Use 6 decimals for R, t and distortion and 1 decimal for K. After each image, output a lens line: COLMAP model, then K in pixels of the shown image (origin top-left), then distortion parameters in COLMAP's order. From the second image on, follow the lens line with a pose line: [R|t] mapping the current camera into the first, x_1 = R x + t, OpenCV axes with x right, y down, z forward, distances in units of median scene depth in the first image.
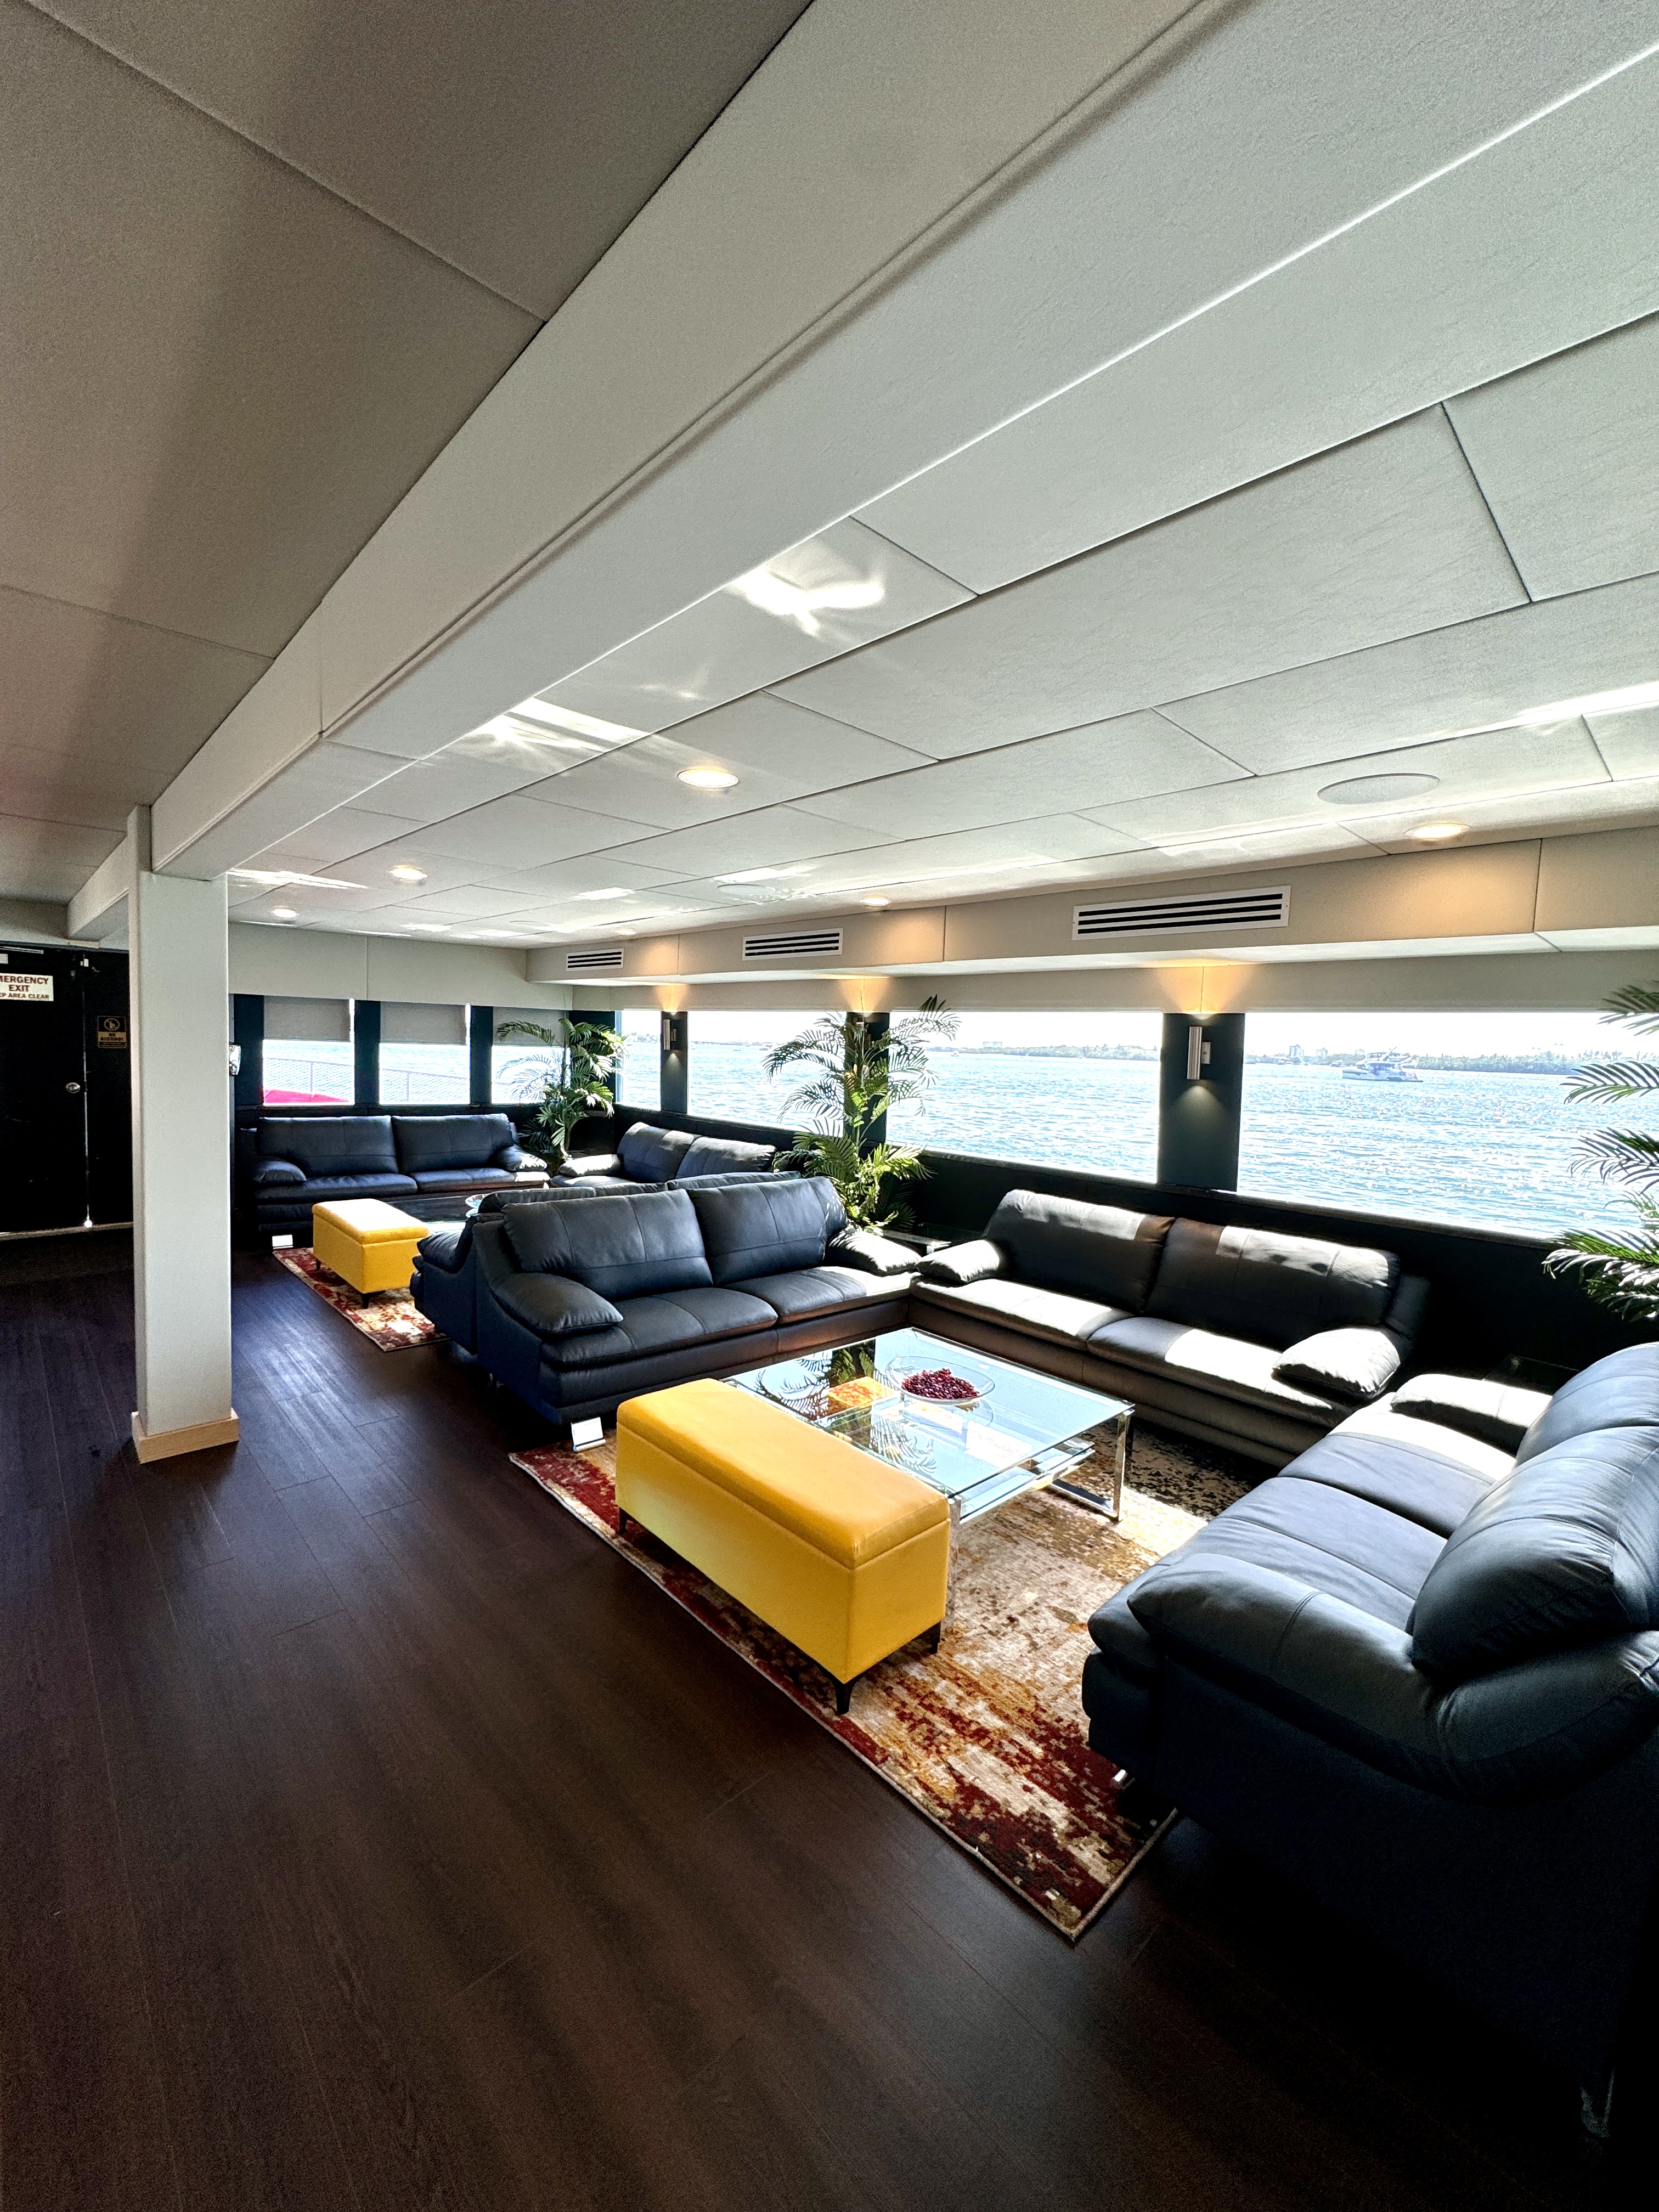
lens RADIAL K [[868.8, 0, 829.5], [0, 868.8, 1106.0], [0, 0, 1]] dist [-0.090333, 0.051108]
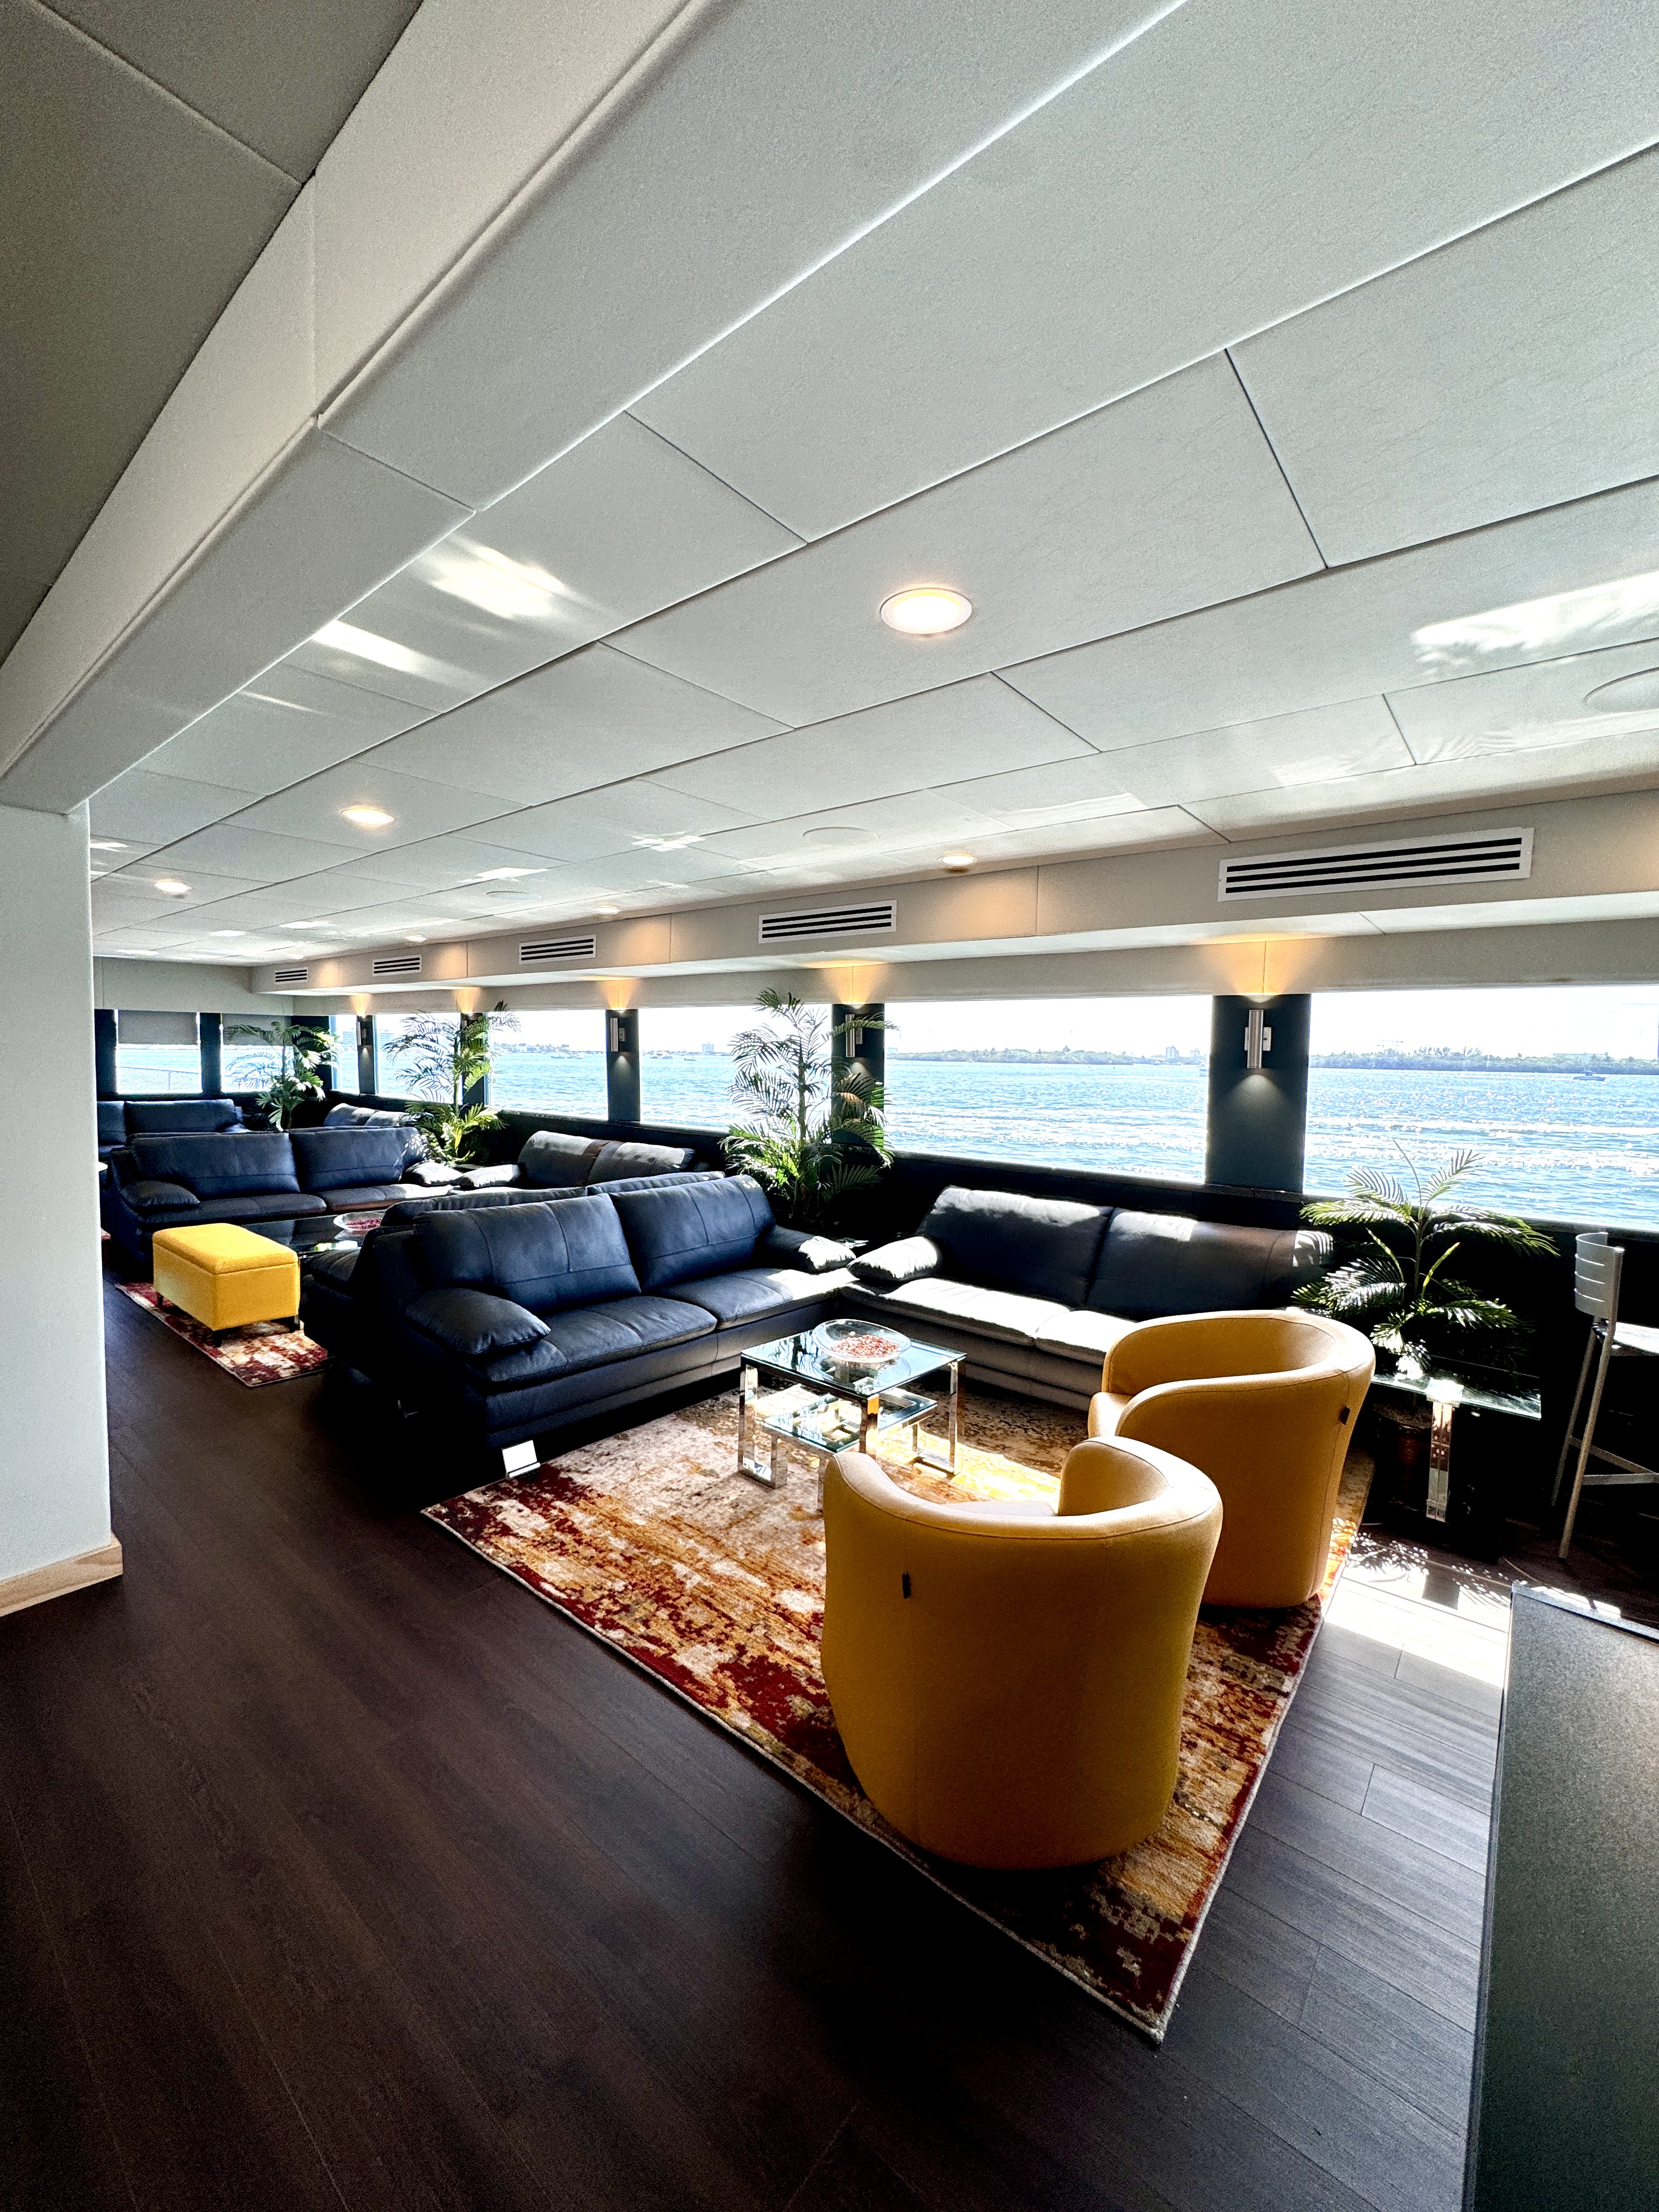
lens RADIAL K [[880.1, 0, 822.7], [0, 880.1, 1106.9], [0, 0, 1]] dist [-0.000565, 0.000174]
pose [[0.994312, -0.037950, 0.099511, 0.345548], [0.037180, 0.999263, 0.009580, 0.037915], [-0.099801, -0.005826, 0.994990, -0.352824]]
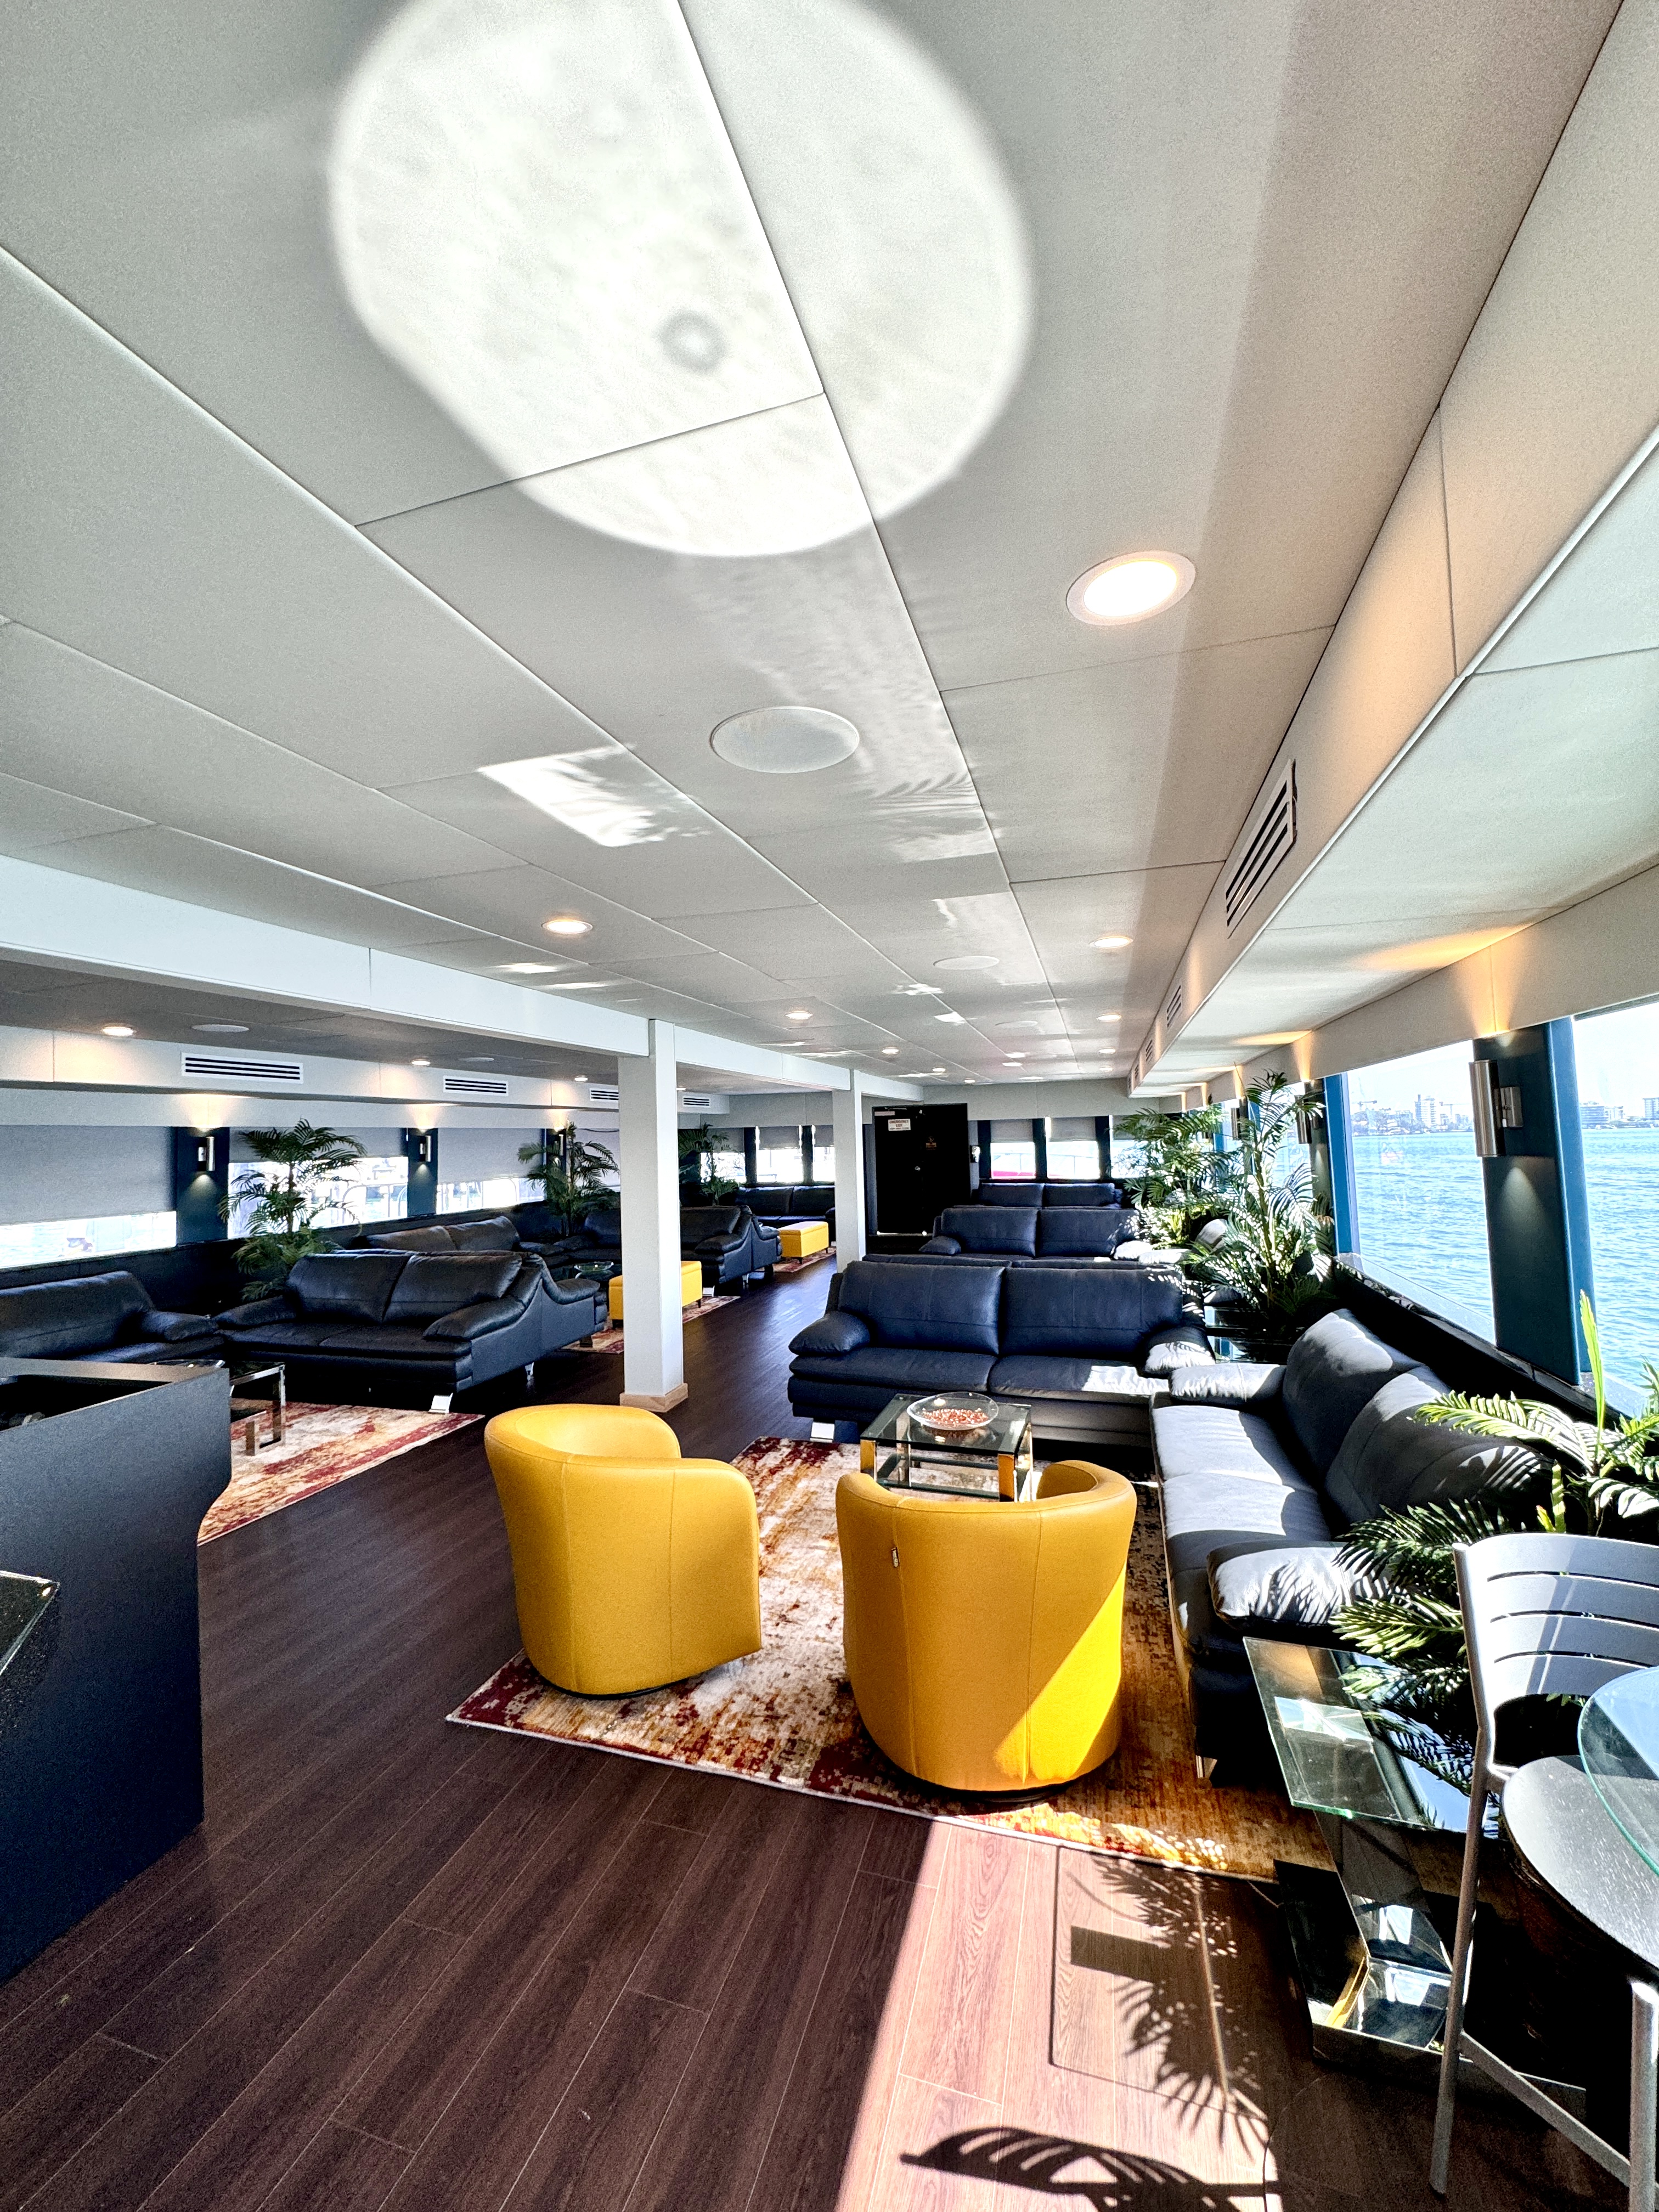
lens RADIAL K [[880.1, 0, 822.7], [0, 880.1, 1106.9], [0, 0, 1]] dist [-0.000565, 0.000174]
pose [[0.474930, -0.095487, -0.874828, 0.782995], [-0.002744, 0.993930, -0.109977, 0.046442], [0.880020, 0.054632, 0.471785, -0.226569]]
